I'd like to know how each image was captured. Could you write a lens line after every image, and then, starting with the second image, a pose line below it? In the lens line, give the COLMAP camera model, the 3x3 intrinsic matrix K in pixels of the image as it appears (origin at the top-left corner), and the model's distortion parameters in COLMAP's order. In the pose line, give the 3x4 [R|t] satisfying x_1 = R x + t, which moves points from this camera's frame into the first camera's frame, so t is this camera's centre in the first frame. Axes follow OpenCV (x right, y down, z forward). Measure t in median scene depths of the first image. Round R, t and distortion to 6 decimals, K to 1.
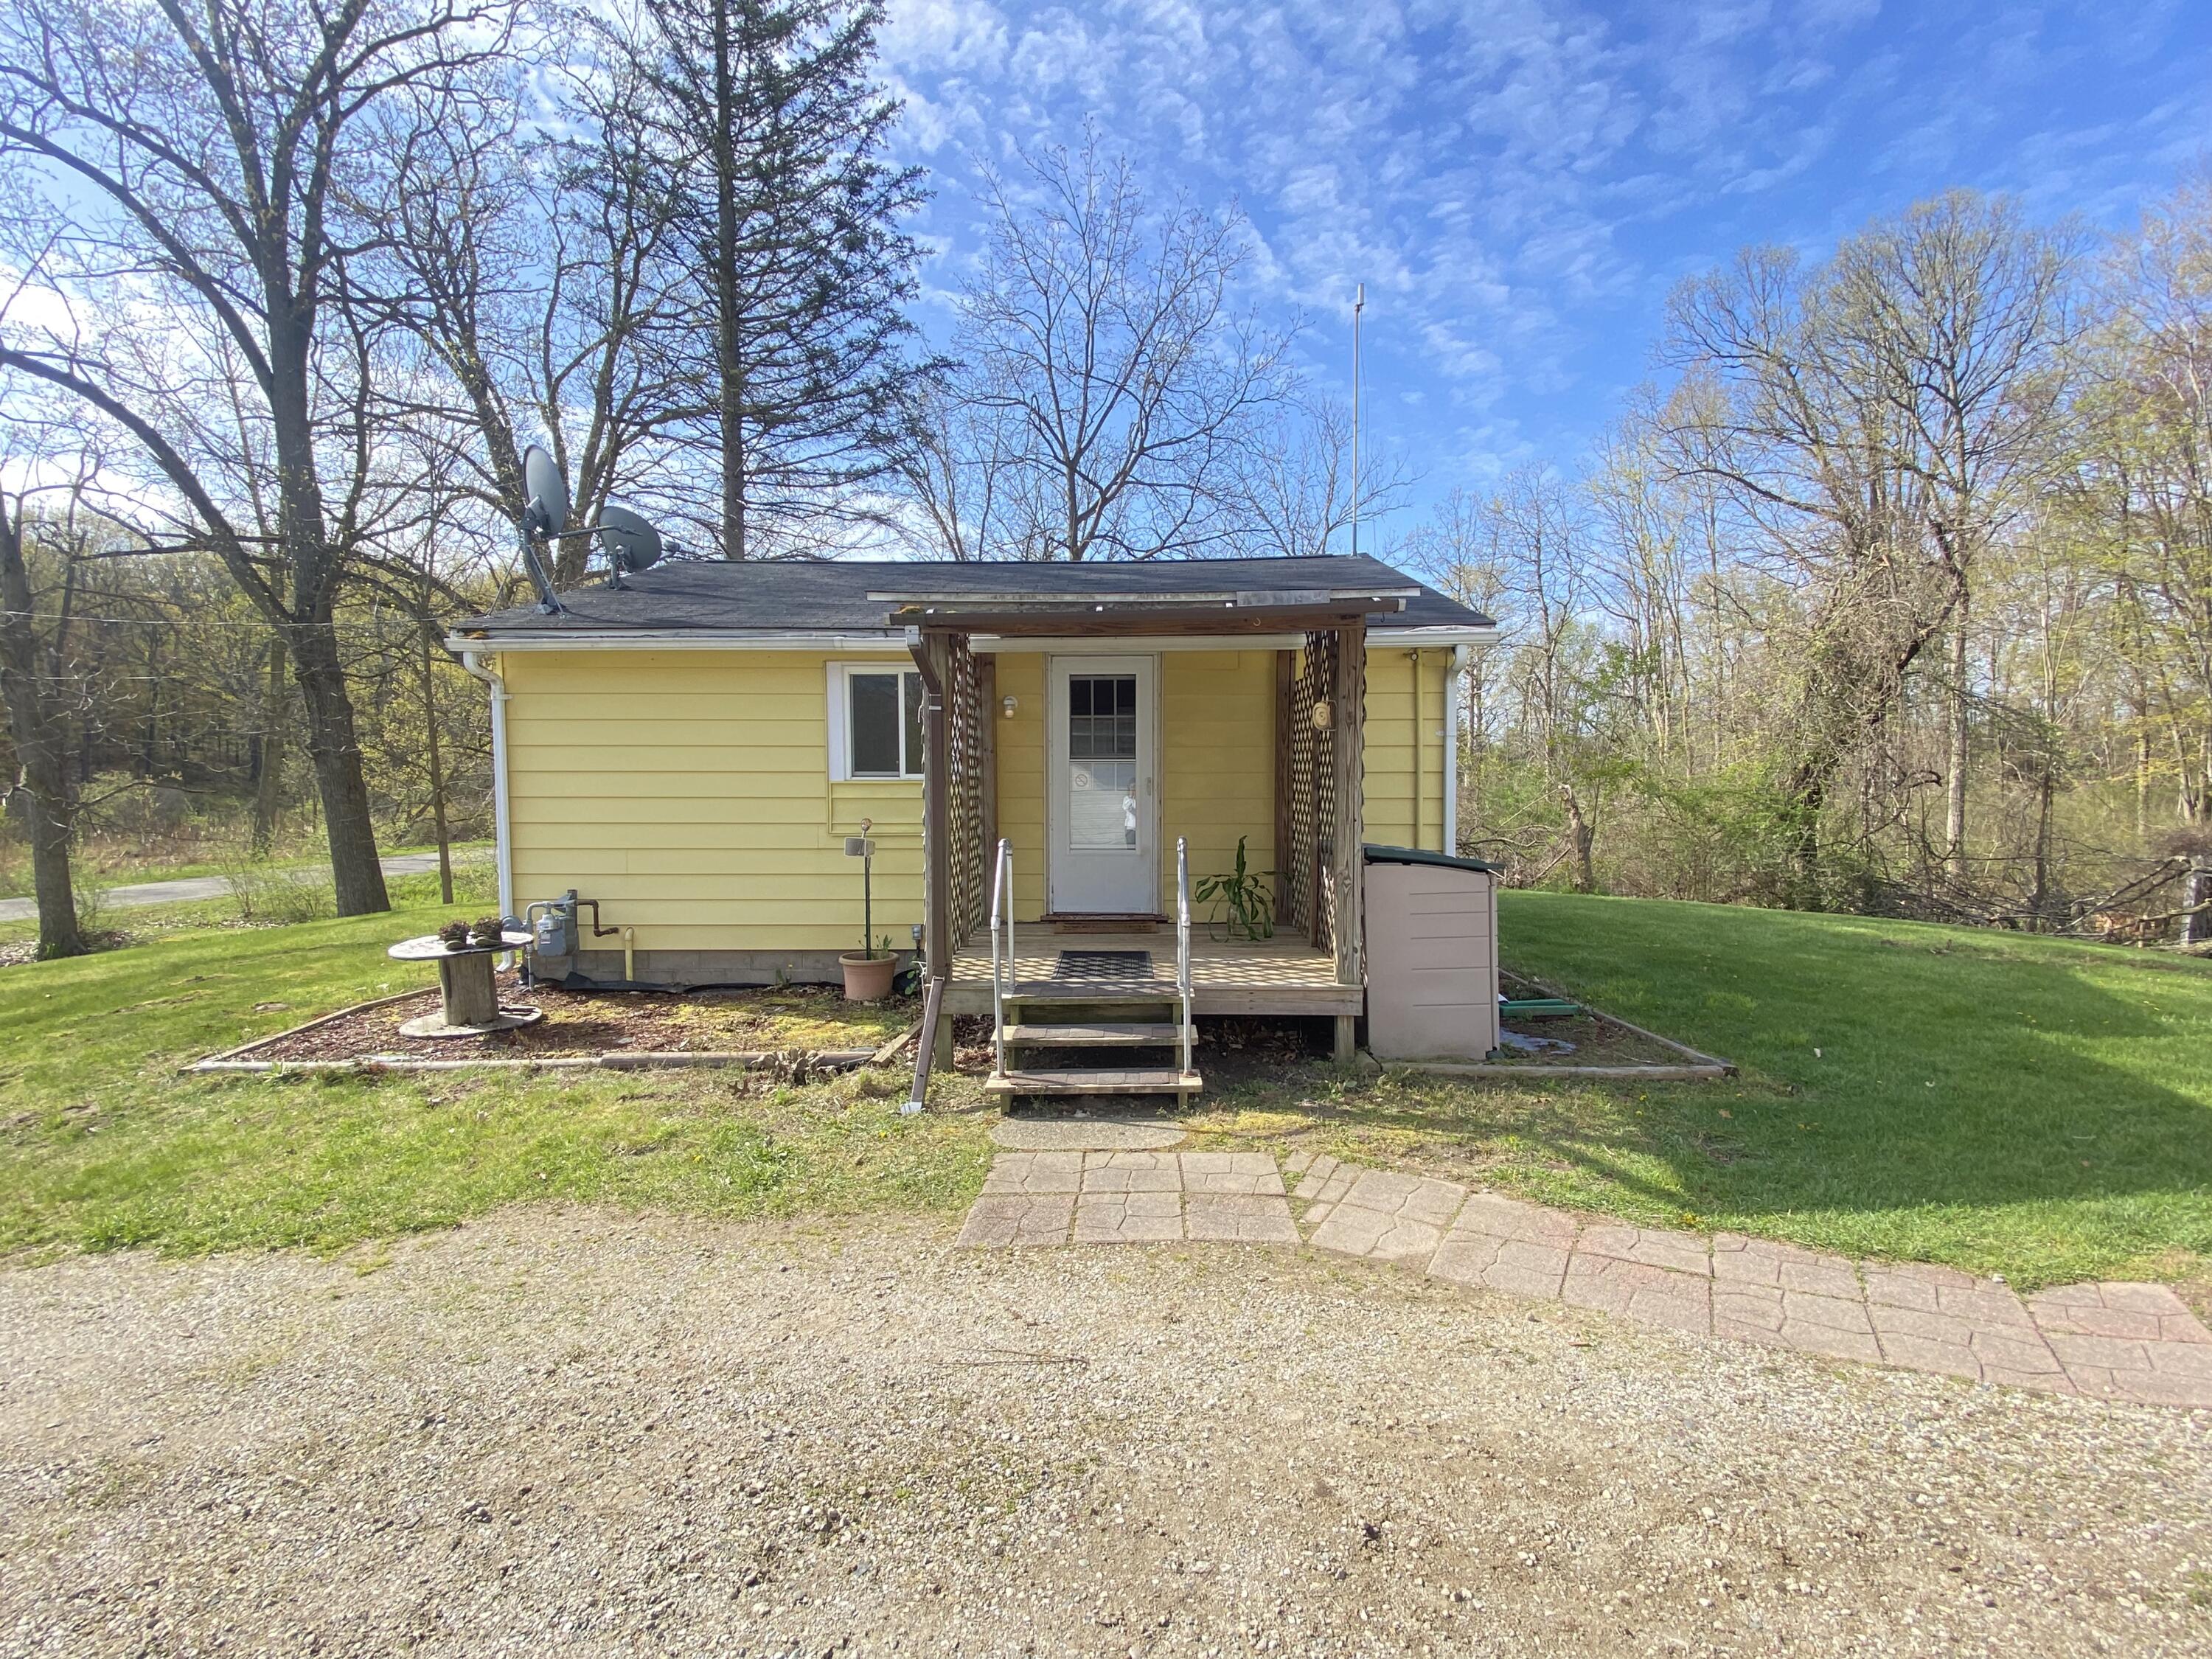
lens RADIAL K [[975.1, 0, 1106.0], [0, 975.1, 829.5], [0, 0, 1]] dist [0.014791, 0.000064]
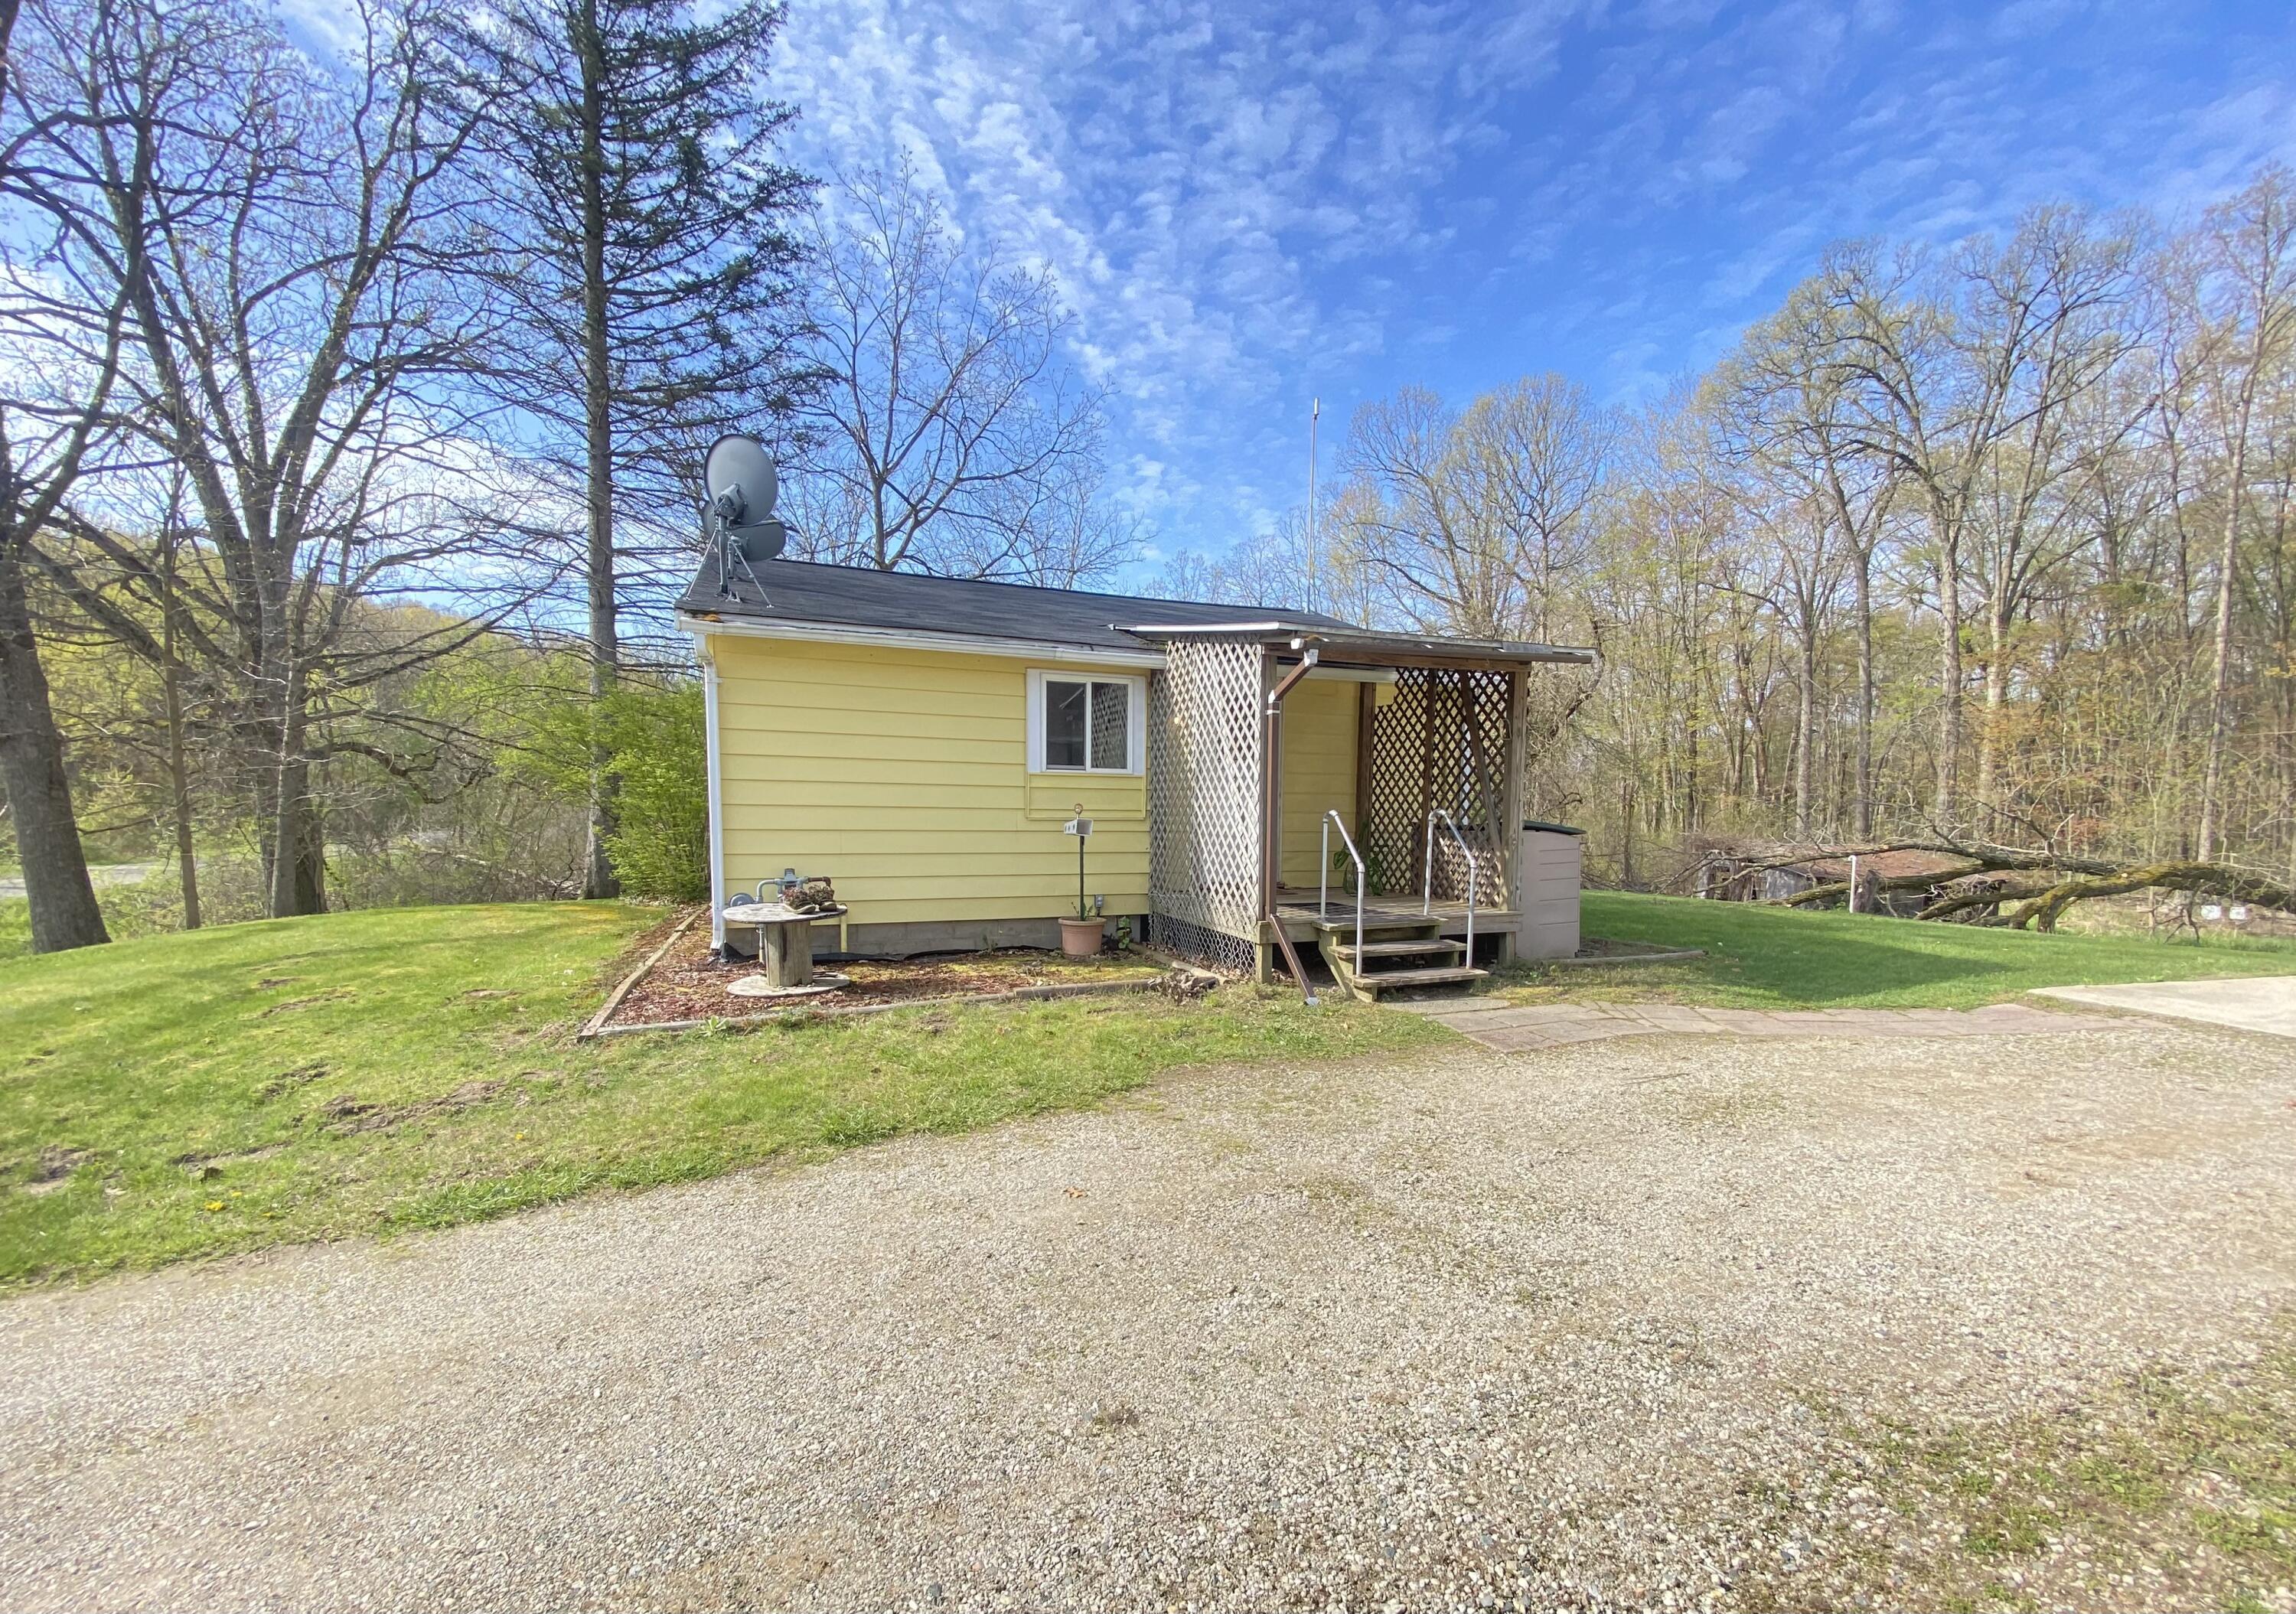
lens RADIAL K [[936.2, 0, 1147.2], [0, 936.2, 884.2], [0, 0, 1]] dist [0.010329, -0.000330]
pose [[0.926062, -0.019323, 0.376876, -0.804598], [0.005802, 0.999299, 0.036978, 0.059727], [-0.377326, -0.032057, 0.925525, -0.115589]]
